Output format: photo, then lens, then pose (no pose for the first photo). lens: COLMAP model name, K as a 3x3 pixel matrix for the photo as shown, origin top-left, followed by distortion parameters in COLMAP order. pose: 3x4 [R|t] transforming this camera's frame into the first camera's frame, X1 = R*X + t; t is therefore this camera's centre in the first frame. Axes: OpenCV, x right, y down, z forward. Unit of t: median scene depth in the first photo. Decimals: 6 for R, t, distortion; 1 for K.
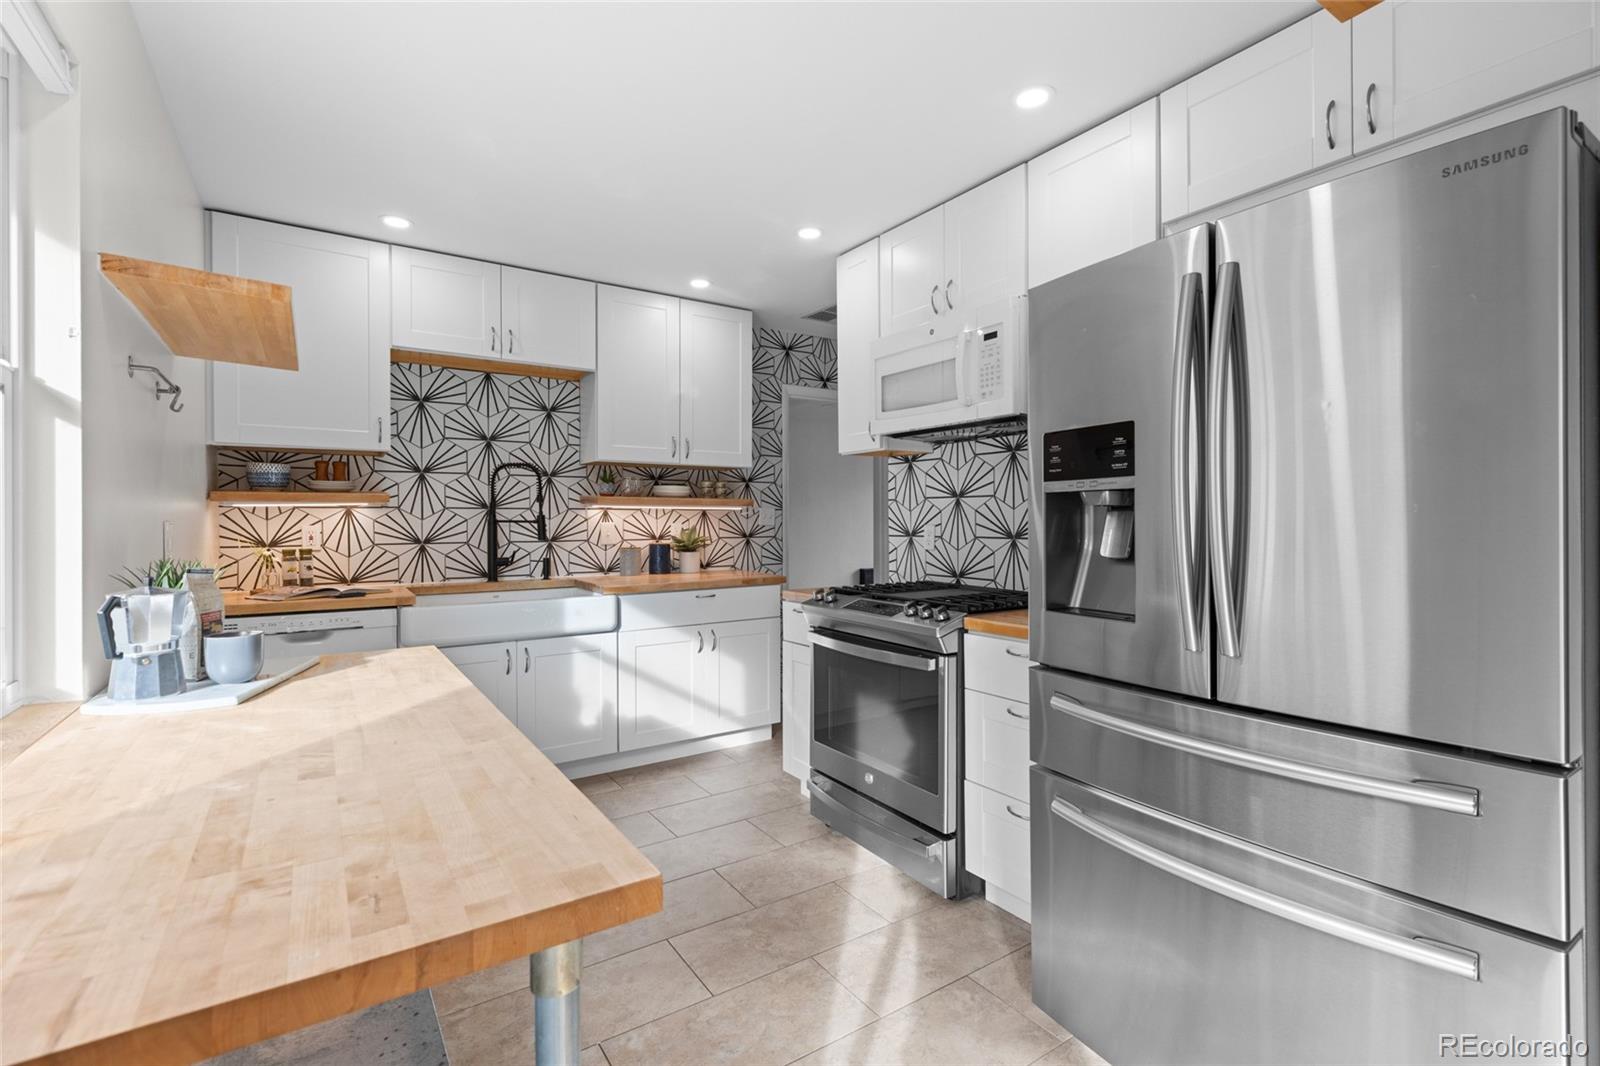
lens RADIAL K [[727.3, 0, 800.2], [0, 727.3, 526.5], [0, 0, 1]] dist [0.007459, -0.002257]
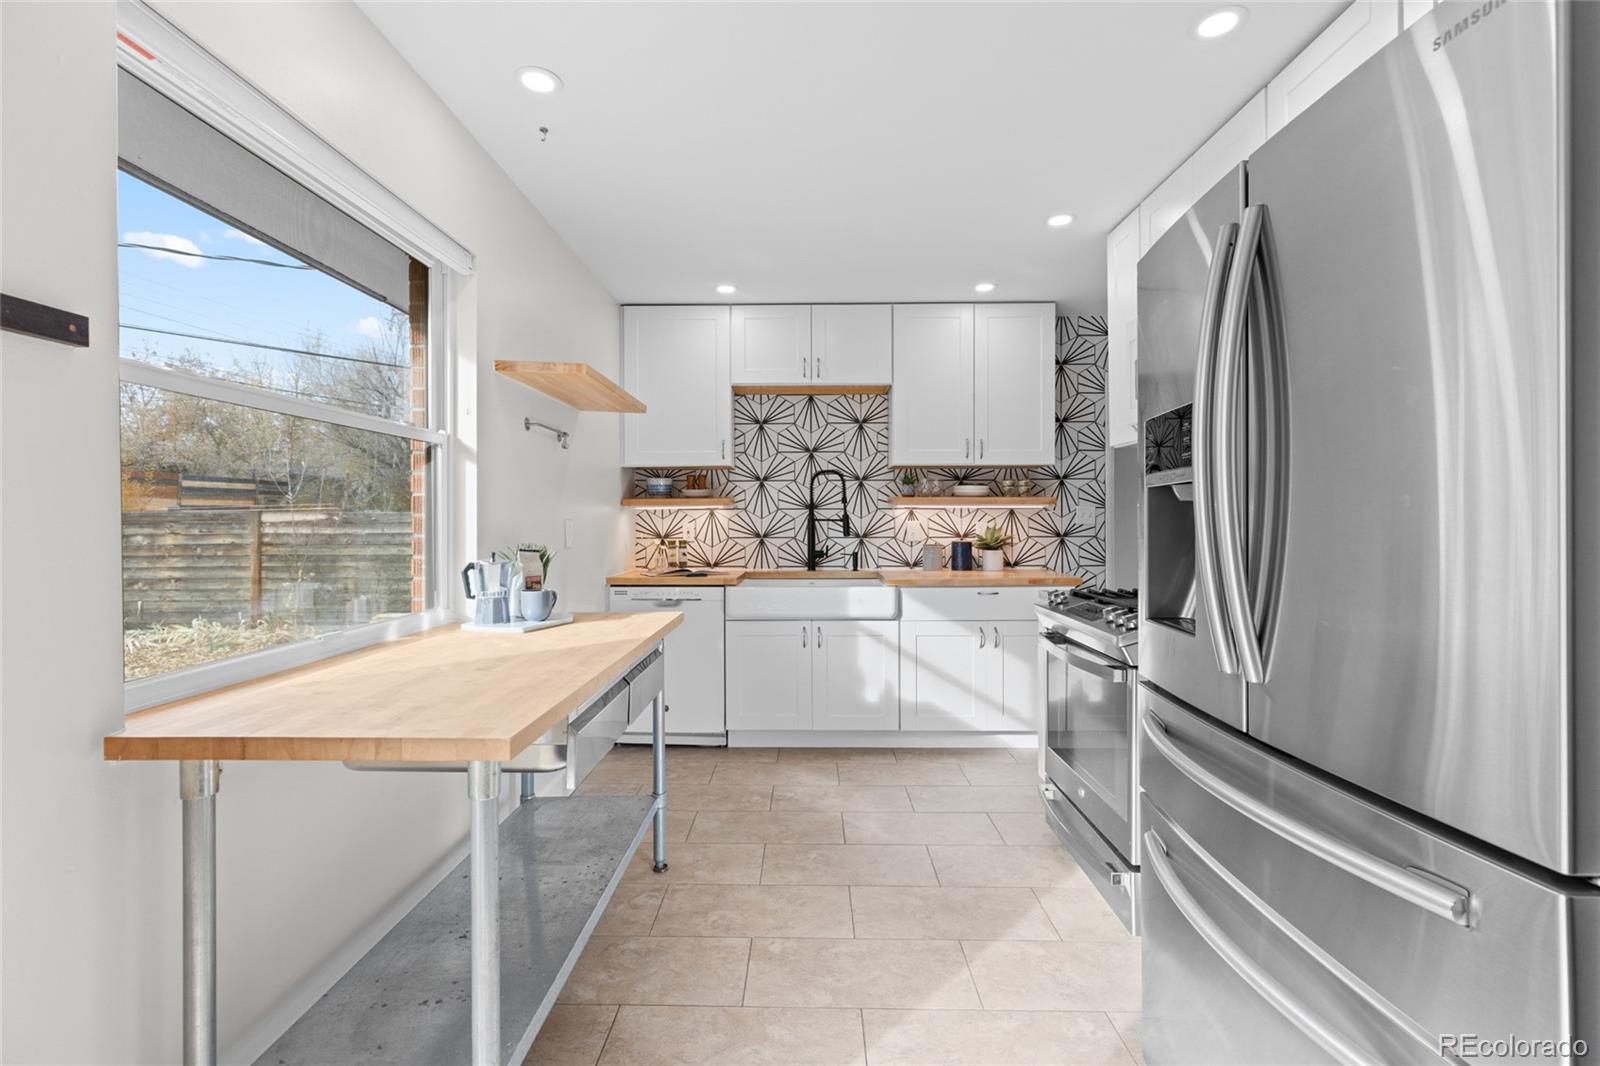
lens RADIAL K [[727.3, 0, 790.4], [0, 727.3, 524.3], [0, 0, 1]] dist [0.007459, -0.002257]
pose [[0.817899, 0.003441, -0.575351, 0.237779], [-0.004620, 0.999989, -0.000587, 0.000842], [0.575343, 0.003138, 0.817906, 0.007521]]
